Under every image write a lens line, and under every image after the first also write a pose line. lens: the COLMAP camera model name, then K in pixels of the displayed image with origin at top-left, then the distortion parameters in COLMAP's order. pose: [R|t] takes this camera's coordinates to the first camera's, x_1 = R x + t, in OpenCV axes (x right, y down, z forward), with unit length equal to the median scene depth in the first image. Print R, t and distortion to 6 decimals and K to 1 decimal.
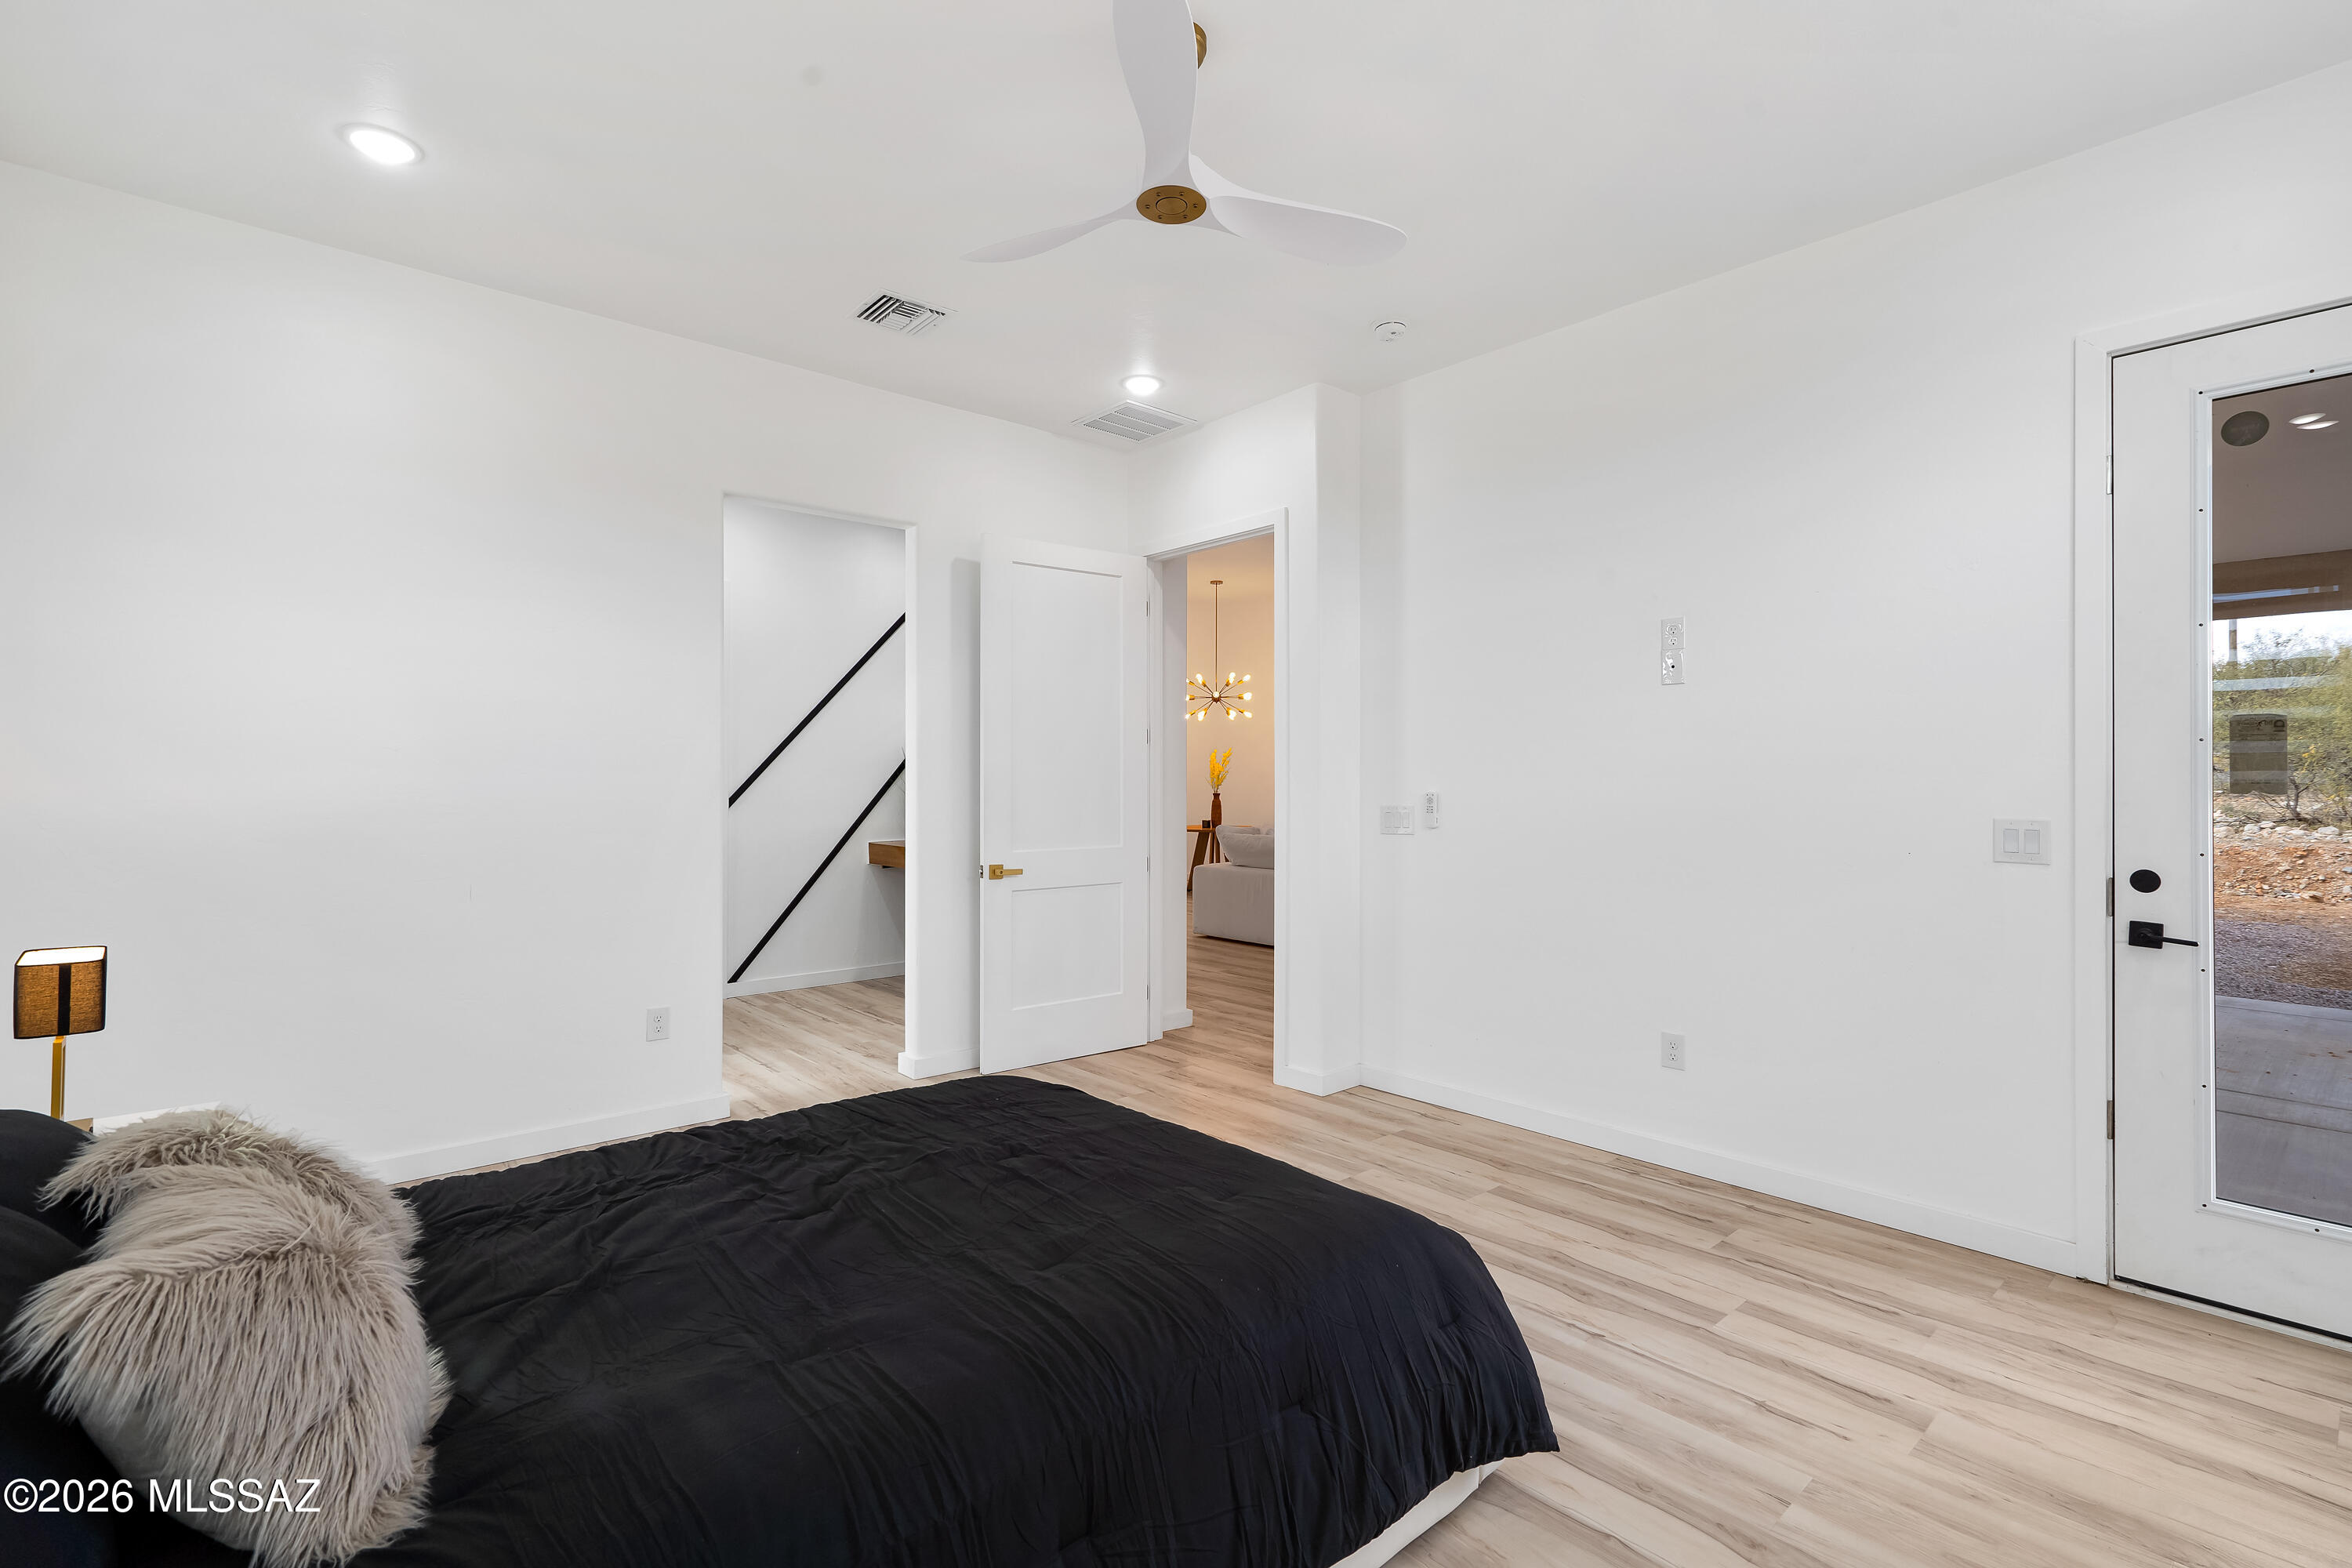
lens RADIAL K [[1079.1, 0, 1171.3], [0, 1079.1, 801.1], [0, 0, 1]] dist [-0.000362, 0.000035]
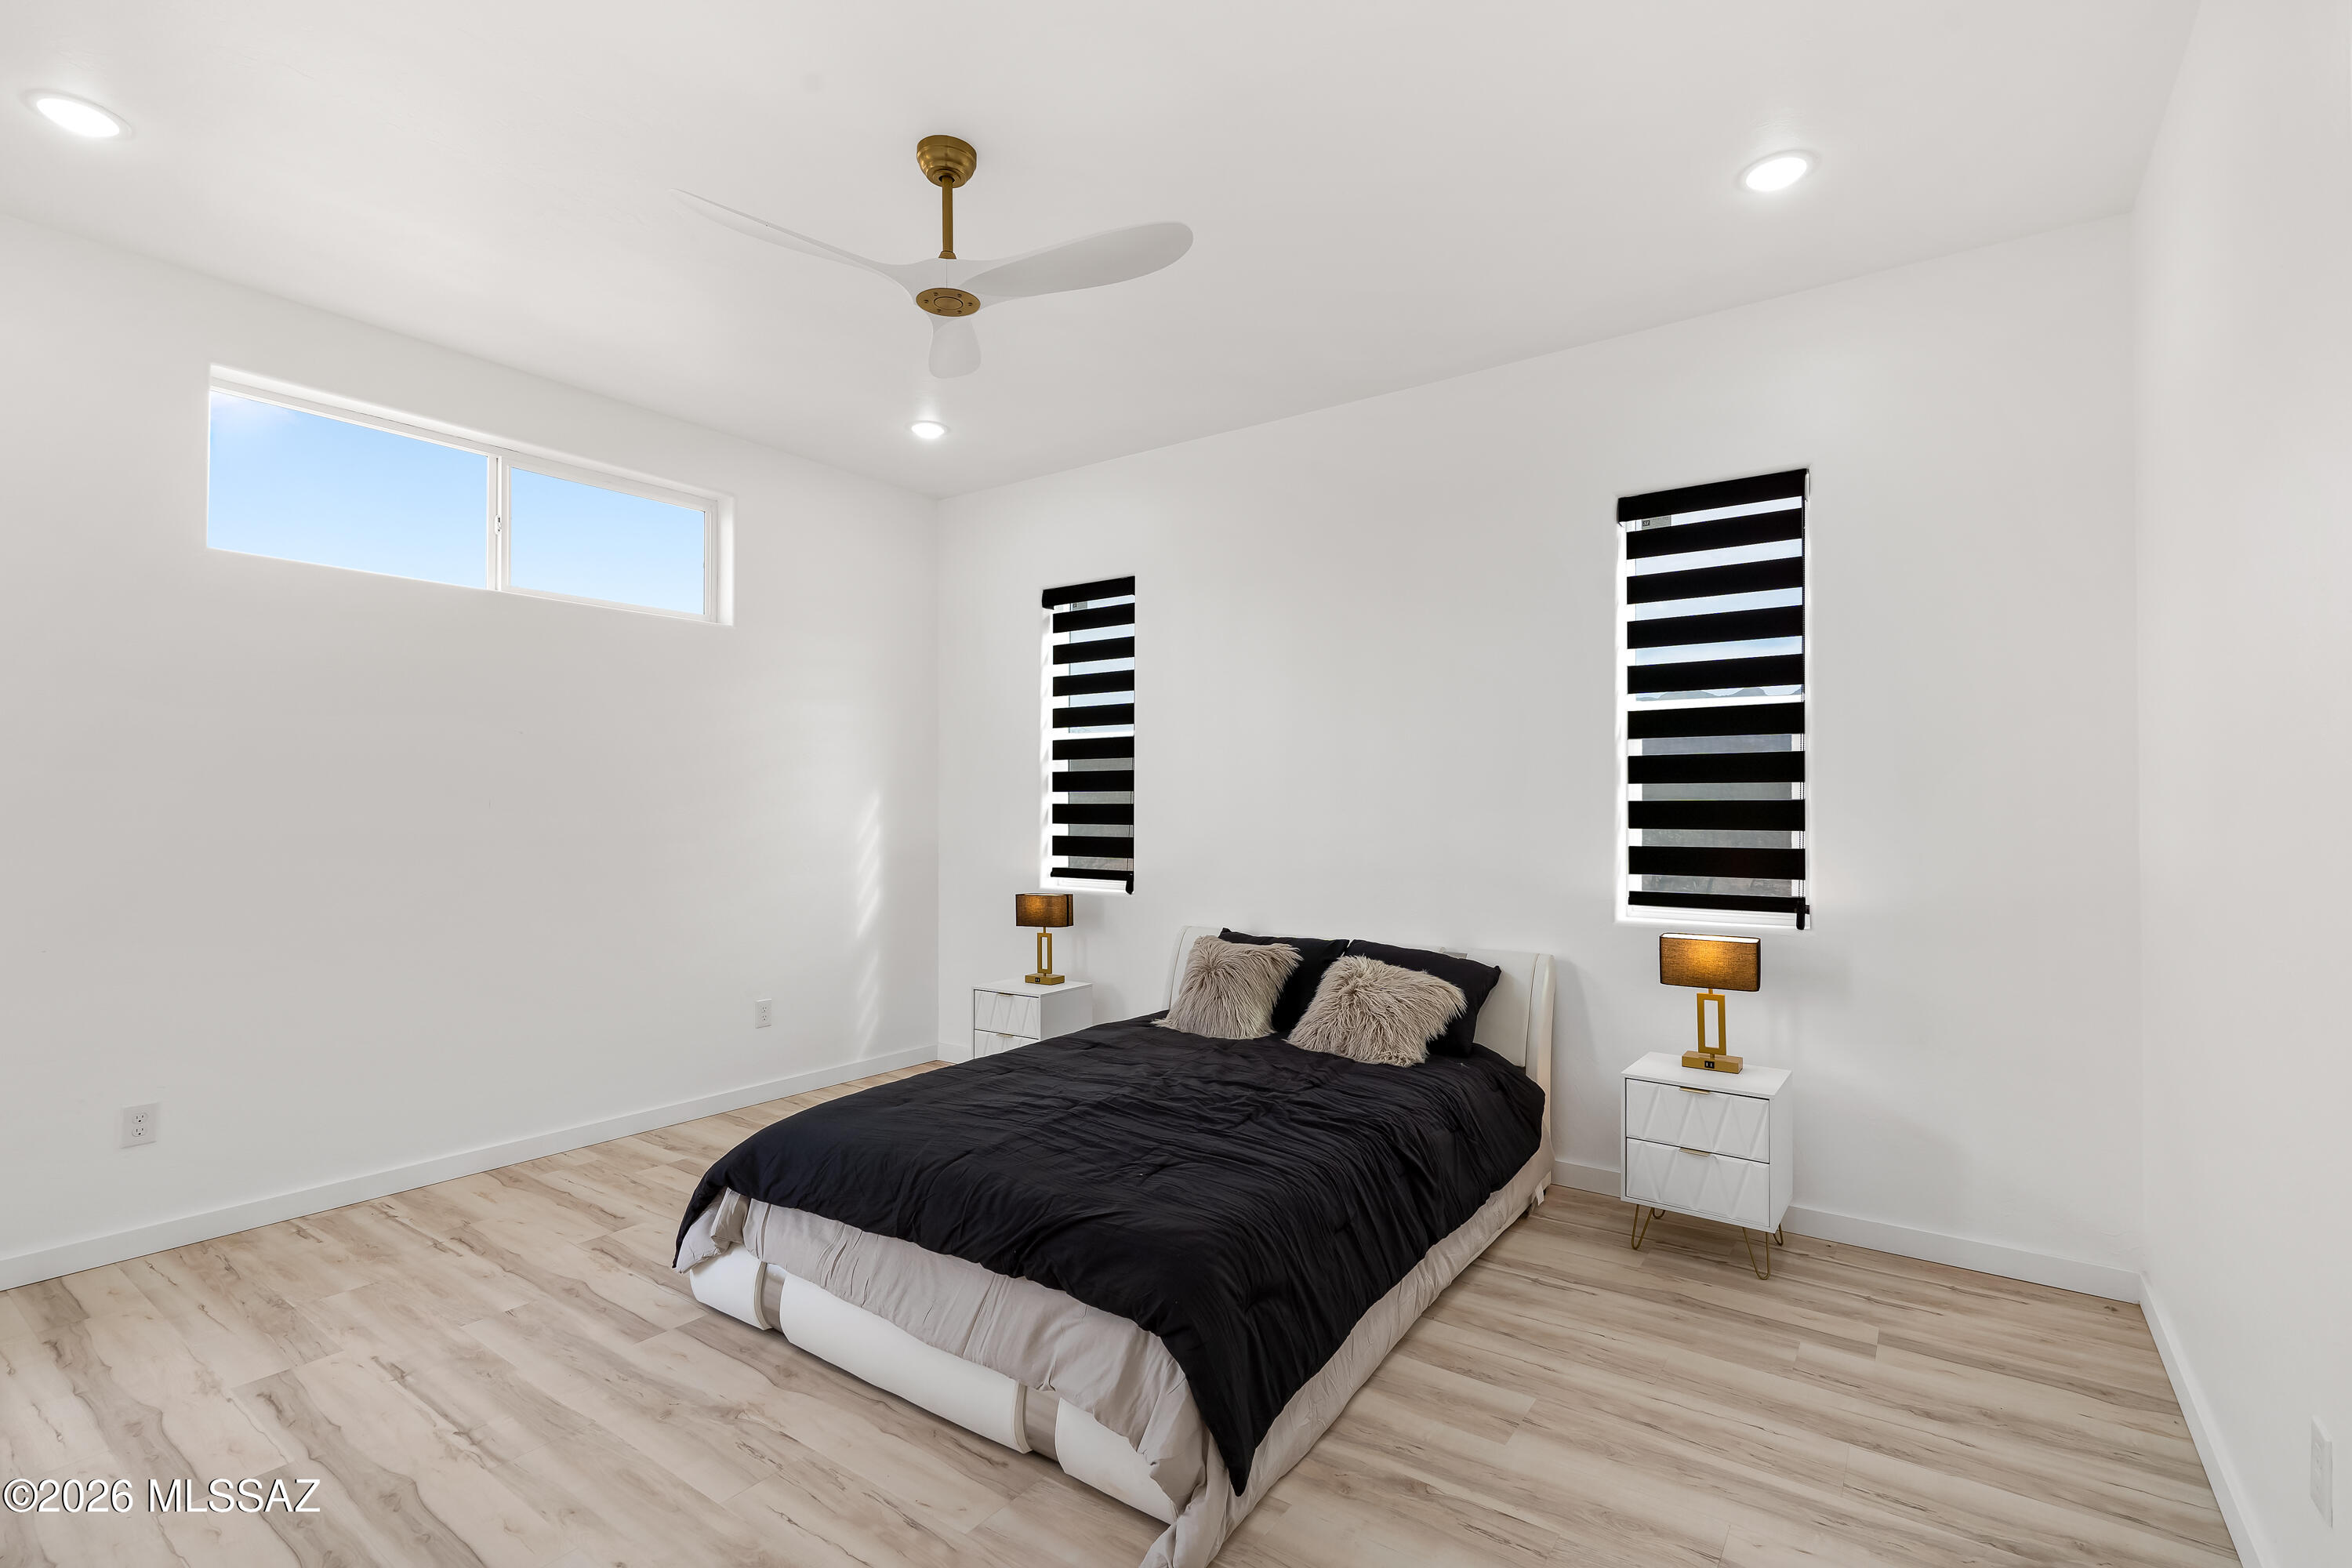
lens RADIAL K [[1069.1, 0, 1176.0], [0, 1069.1, 784.0], [0, 0, 1]] dist [-0.003634, 0.000059]
pose [[-0.972283, -0.002562, -0.233795, 0.022309], [-0.002220, 0.999996, -0.001726, -0.042767], [0.233798, -0.001159, -0.972284, 1.827167]]
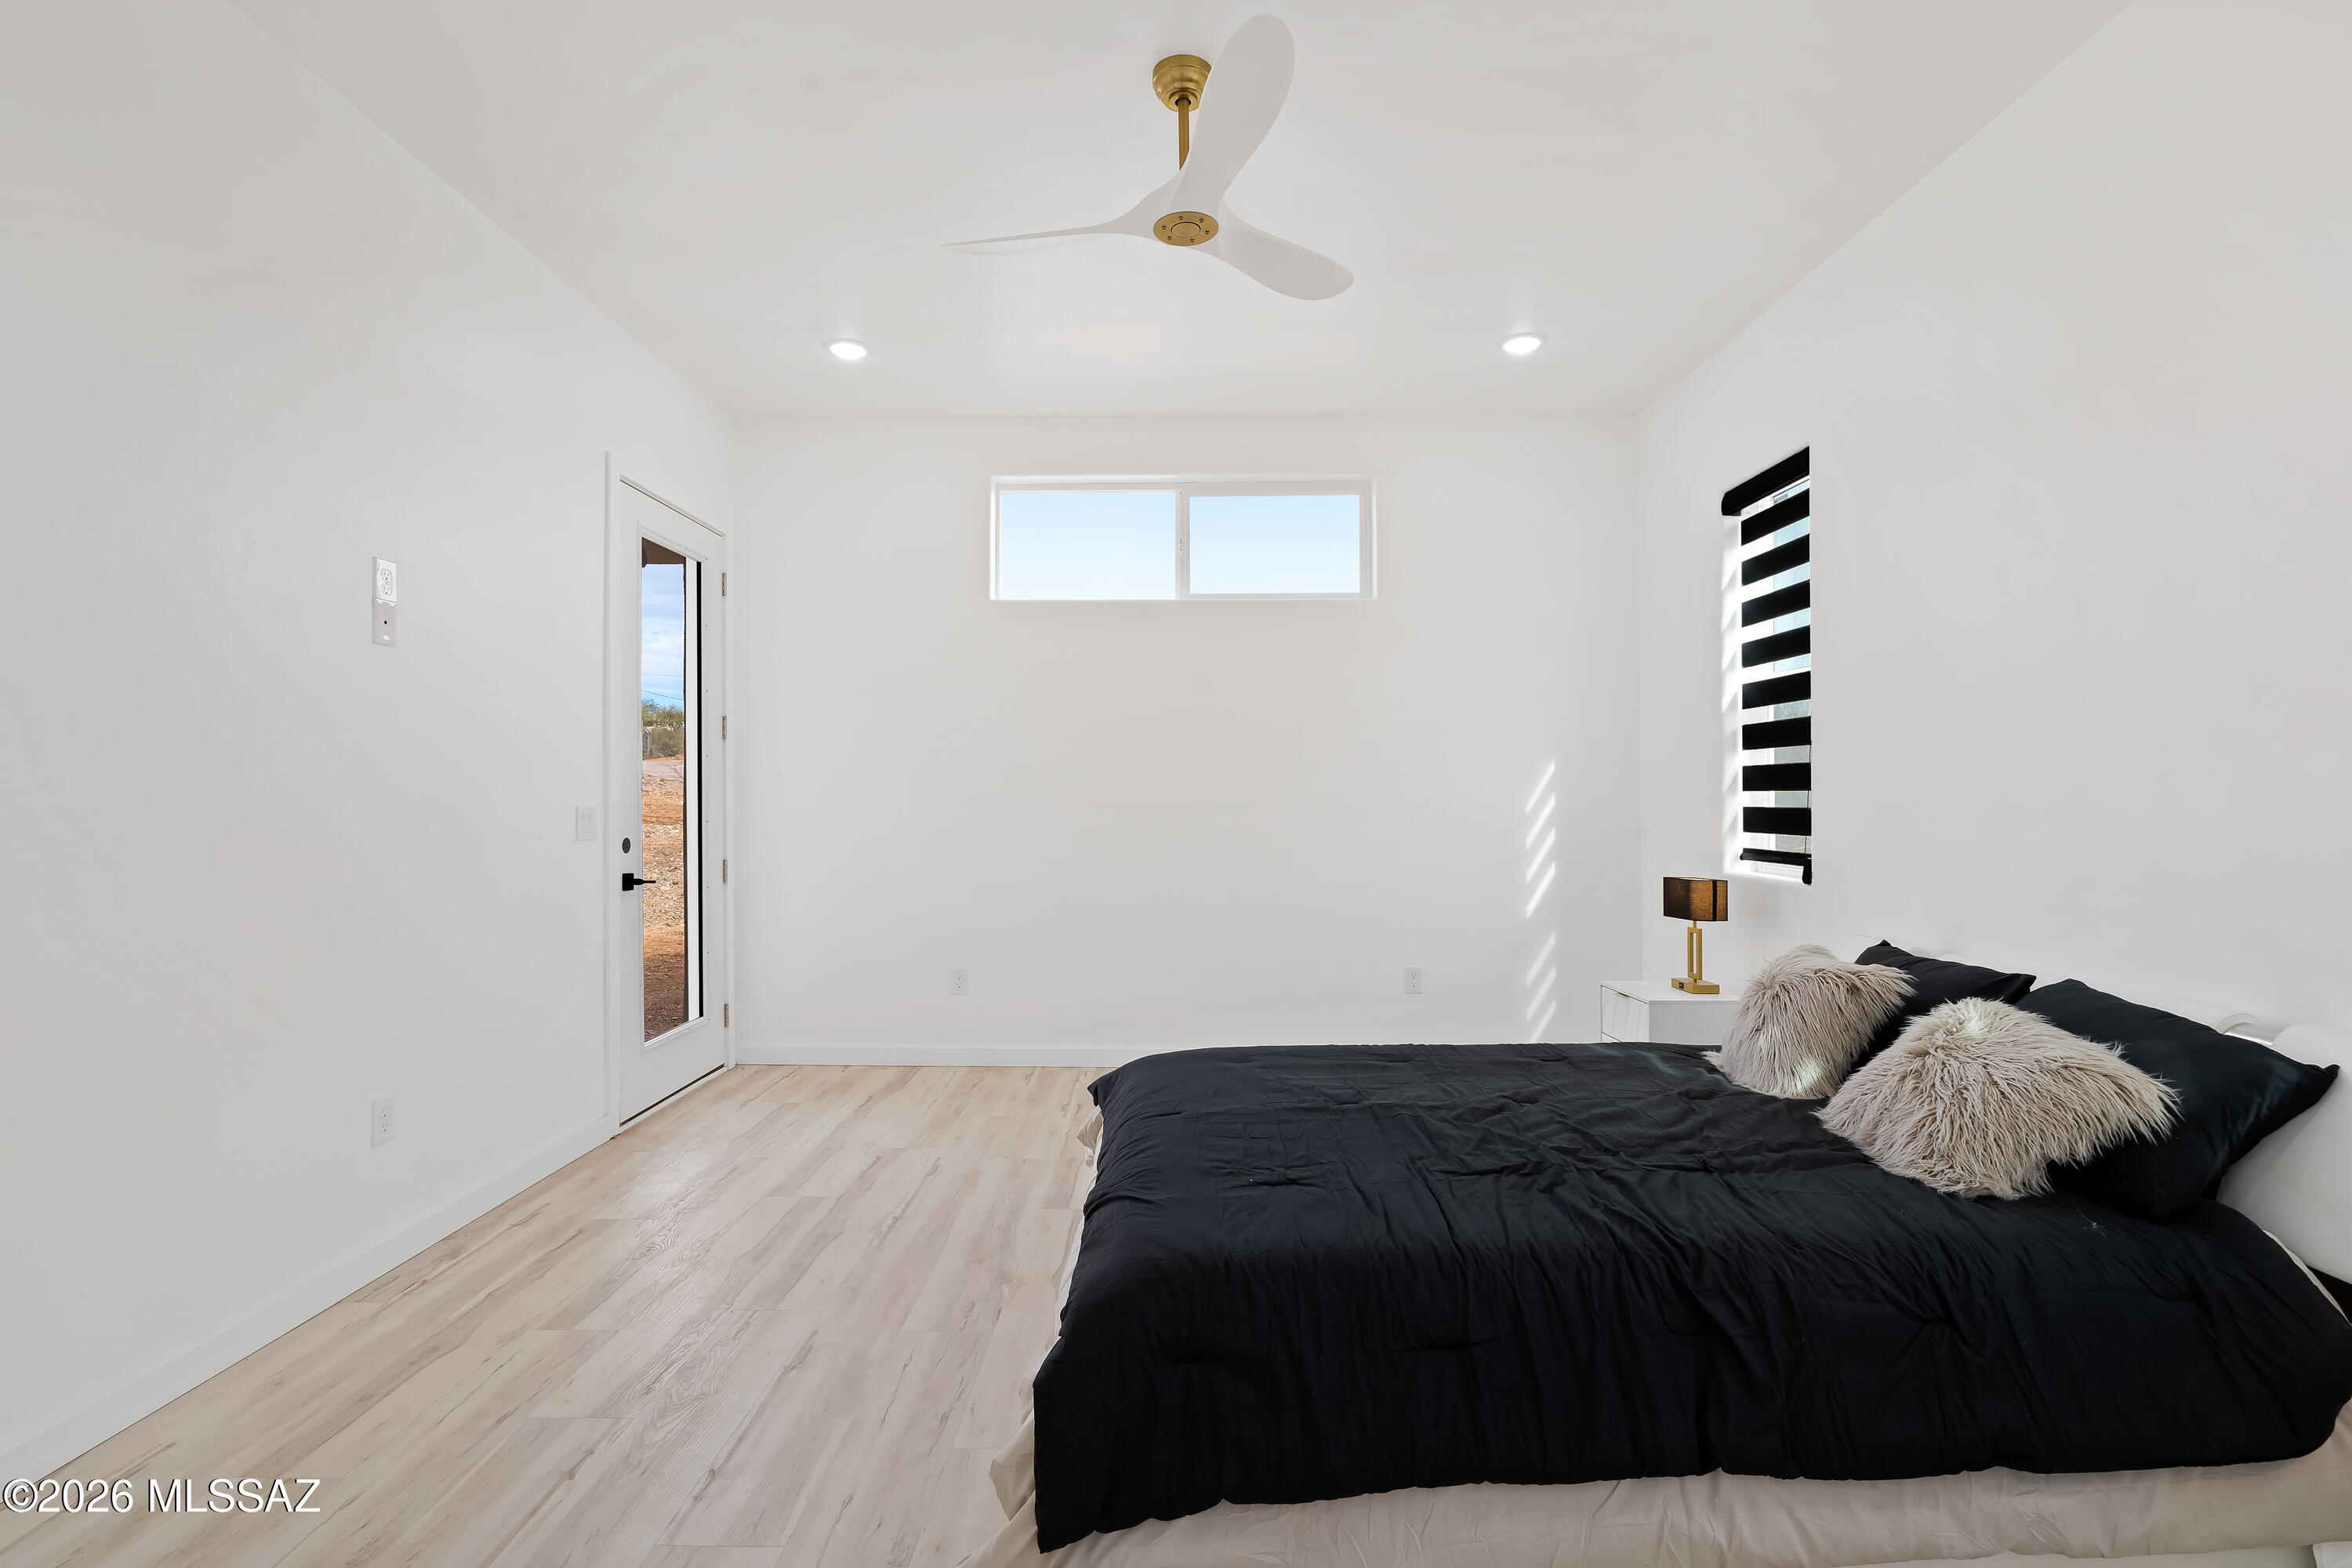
lens RADIAL K [[1069.1, 0, 1176.0], [0, 1069.1, 784.0], [0, 0, 1]] dist [-0.003634, 0.000059]
pose [[-0.752836, 0.012361, 0.658092, -0.596660], [0.015387, 0.999881, -0.001179, 0.004750], [-0.658028, 0.009239, -0.752937, 1.551917]]
